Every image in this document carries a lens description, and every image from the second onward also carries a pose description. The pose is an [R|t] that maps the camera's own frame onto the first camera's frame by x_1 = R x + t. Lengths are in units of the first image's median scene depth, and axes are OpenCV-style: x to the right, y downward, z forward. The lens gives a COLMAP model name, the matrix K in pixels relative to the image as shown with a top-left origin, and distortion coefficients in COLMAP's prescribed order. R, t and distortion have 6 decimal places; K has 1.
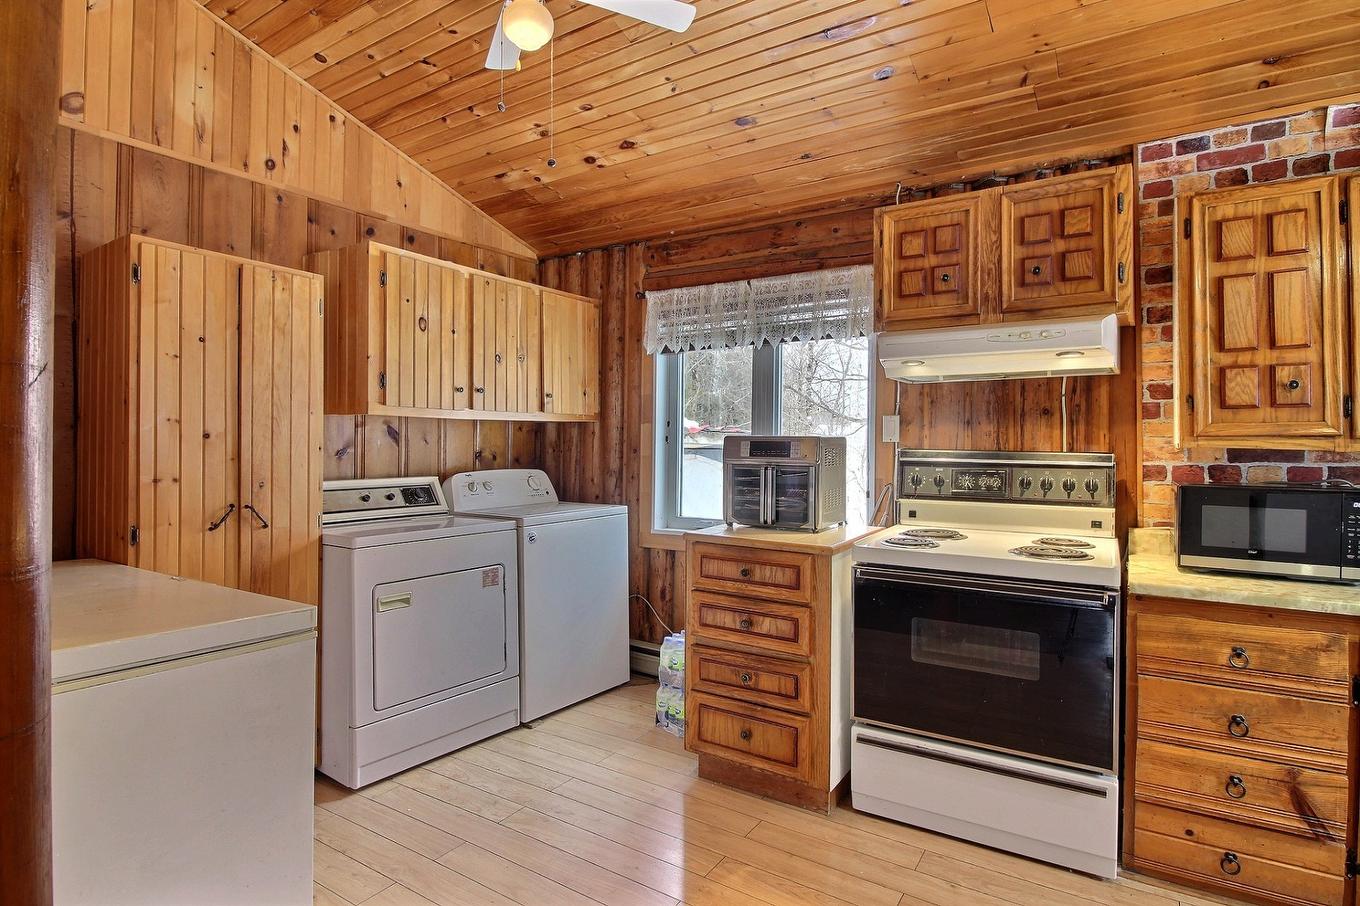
lens RADIAL K [[684.9, 0, 670.9], [0, 684.9, 453.0], [0, 0, 1]] dist [-0.004891, -0.004073]
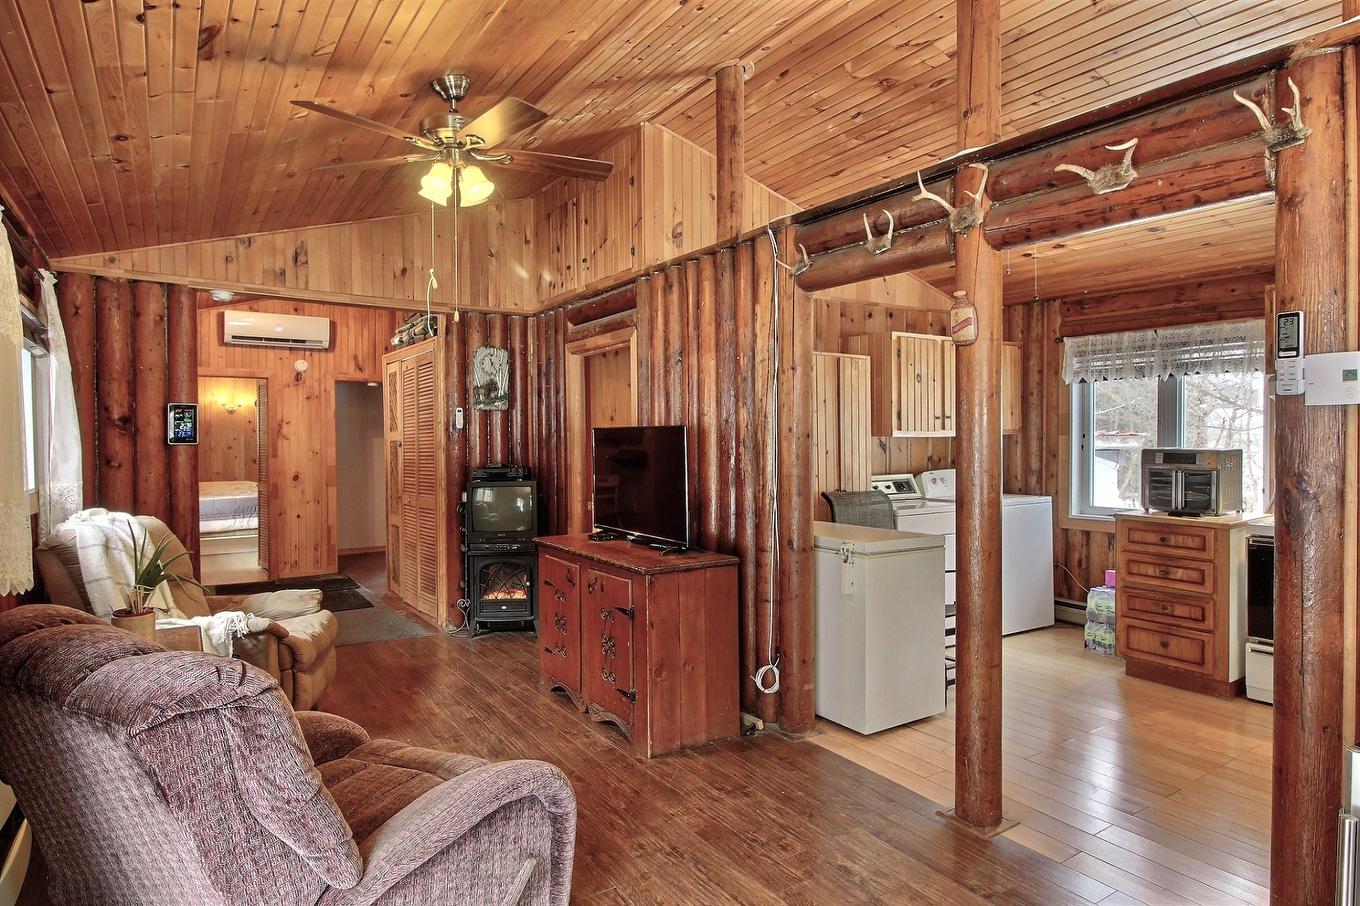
lens RADIAL K [[754.9, 0, 674.1], [0, 754.9, 443.2], [0, 0, 1]] dist [-0.007367, -0.005994]
pose [[0.915891, -0.006179, -0.401380, -0.199347], [0.005862, 0.999981, -0.002020, -0.041273], [0.401384, -0.000503, 0.915910, -0.901044]]
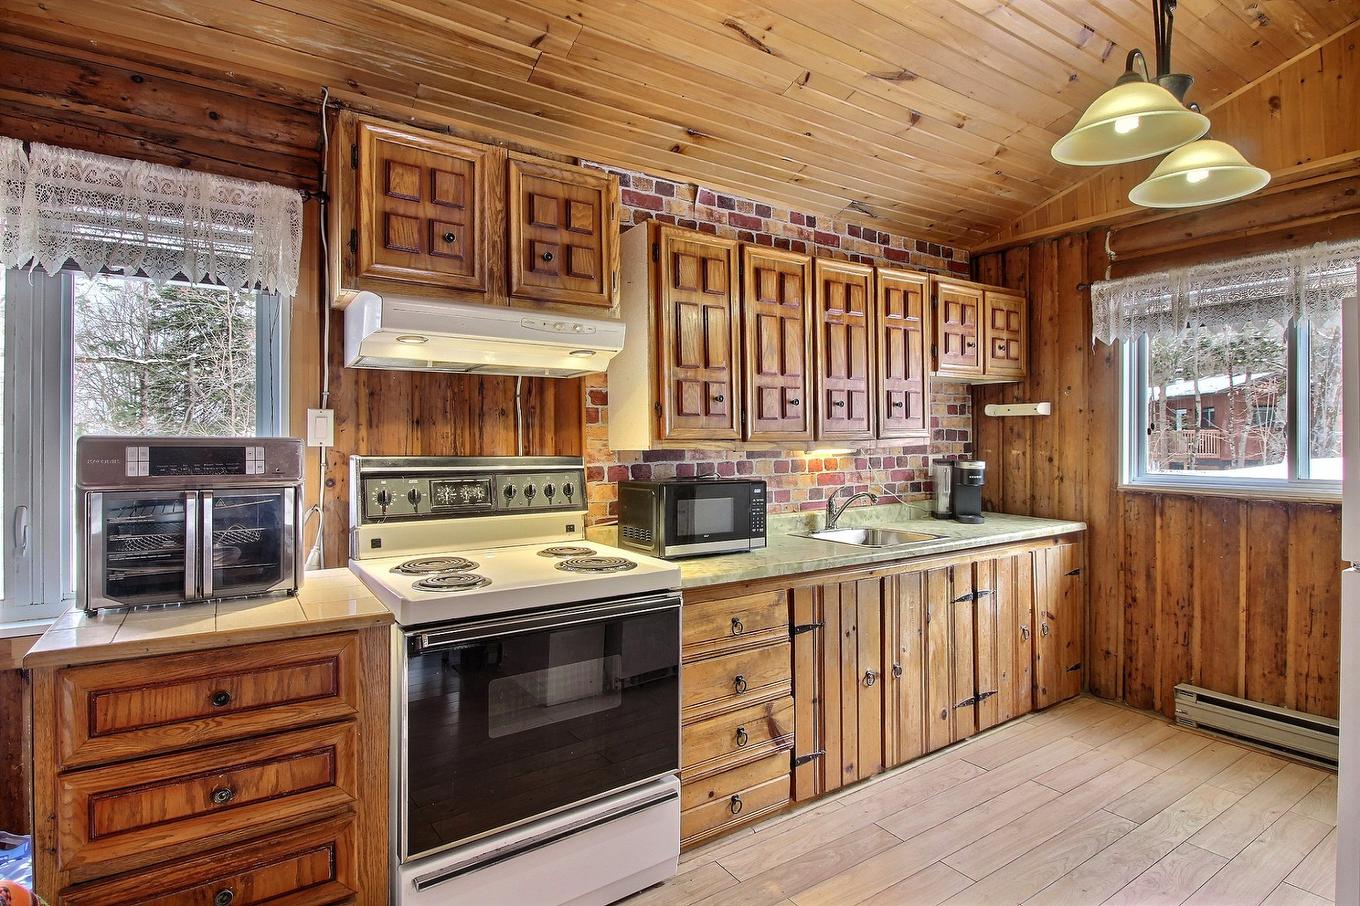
lens RADIAL K [[684.9, 0, 673.4], [0, 684.9, 449.4], [0, 0, 1]] dist [-0.004891, -0.004073]
pose [[0.407854, -0.010926, 0.912982, -0.203114], [0.019083, 0.999812, 0.003440, -0.009658], [-0.912848, 0.016019, 0.407986, 0.421038]]
